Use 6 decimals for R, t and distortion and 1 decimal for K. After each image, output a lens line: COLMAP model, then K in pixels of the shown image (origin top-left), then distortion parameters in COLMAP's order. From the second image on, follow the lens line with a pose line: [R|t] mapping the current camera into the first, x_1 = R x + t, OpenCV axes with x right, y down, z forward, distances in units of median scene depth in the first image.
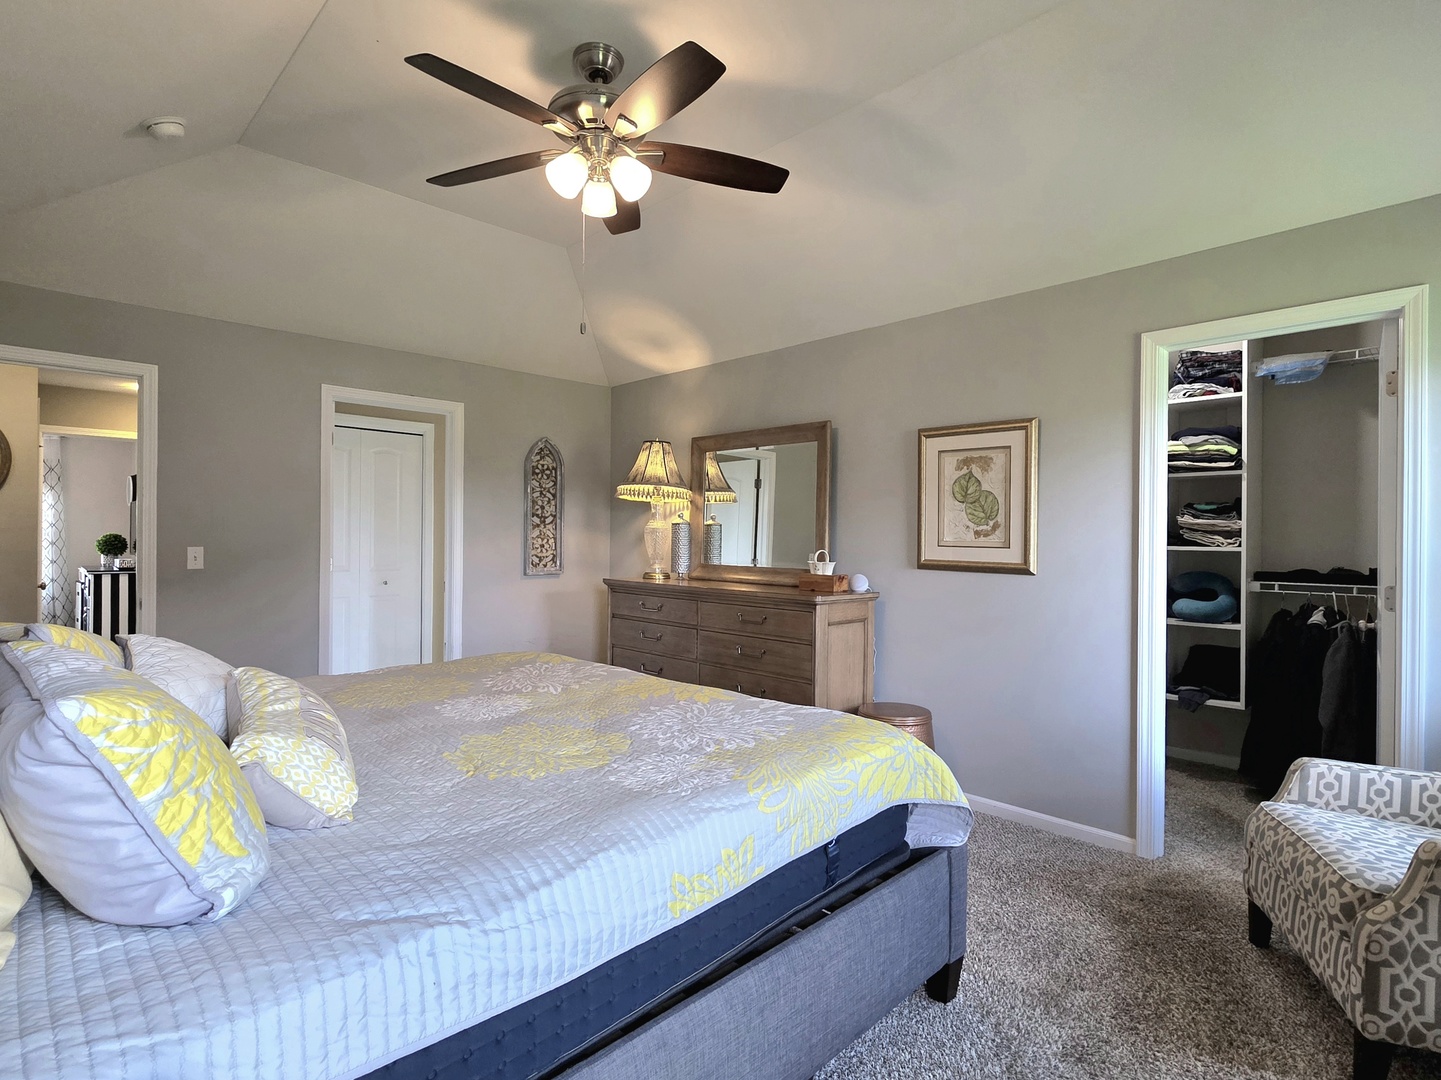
lens RADIAL K [[744.7, 0, 720.0], [0, 744.7, 539.8], [0, 0, 1]] dist [0.000520, -0.000028]
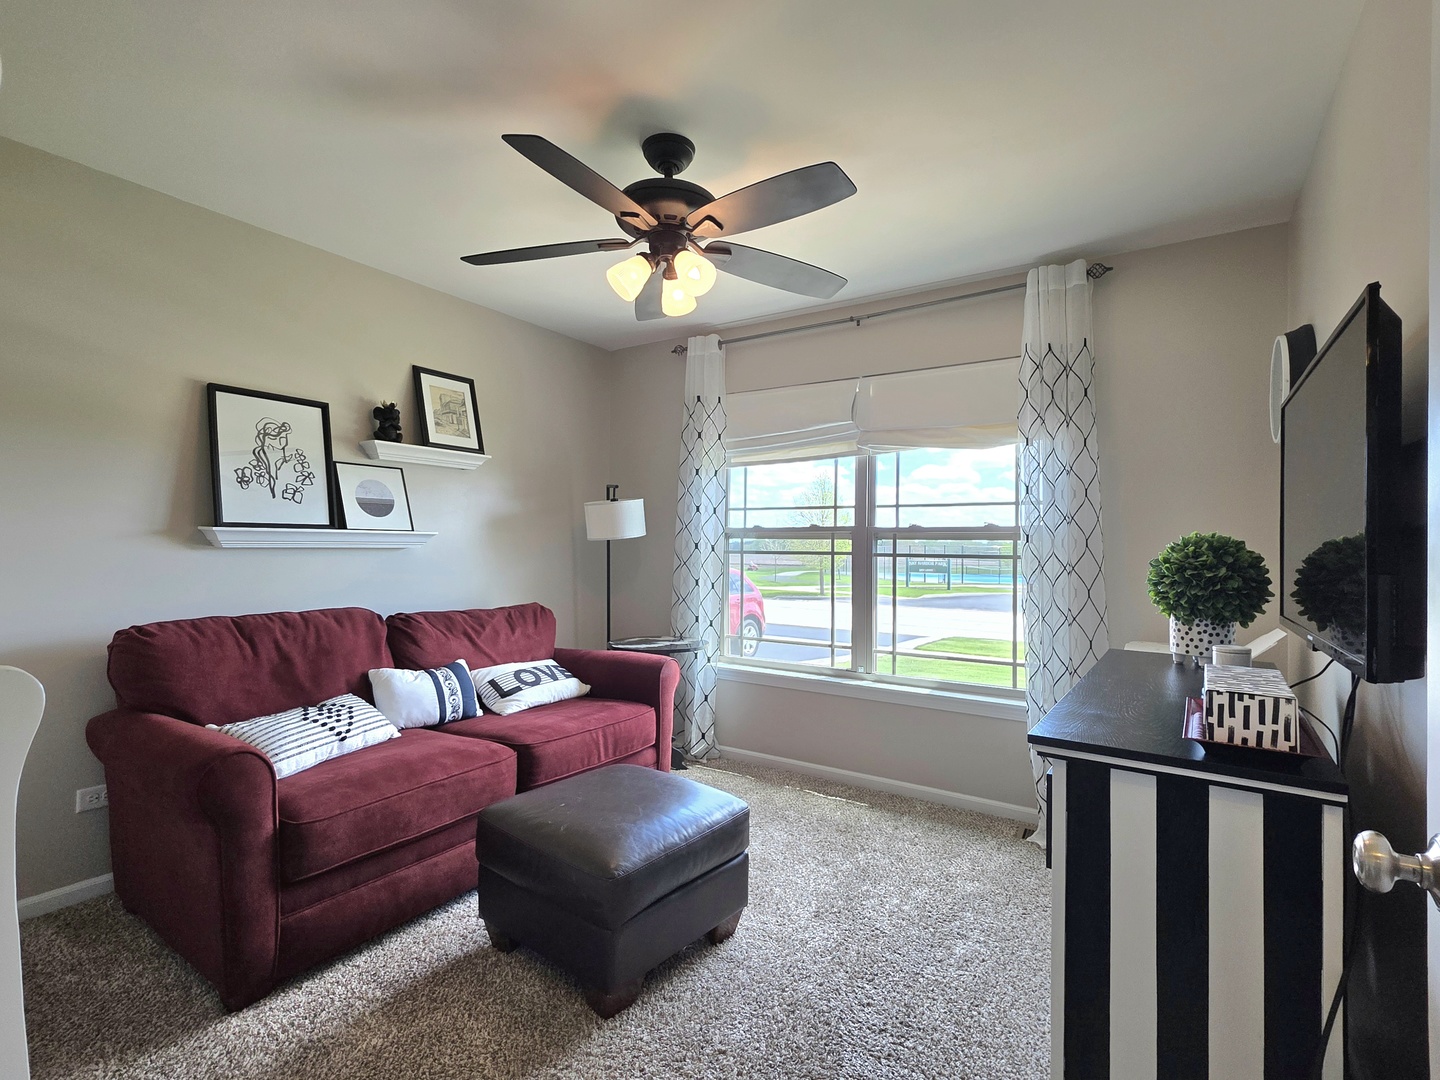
lens RADIAL K [[692.0, 0, 719.4], [0, 692.0, 539.9], [0, 0, 1]] dist [0.000994, 0.000150]
pose [[0.209639, -0.017109, -0.977629, -0.618070], [-0.005652, 0.999809, -0.018710, -0.001731], [0.977763, 0.009448, 0.209502, 0.784620]]
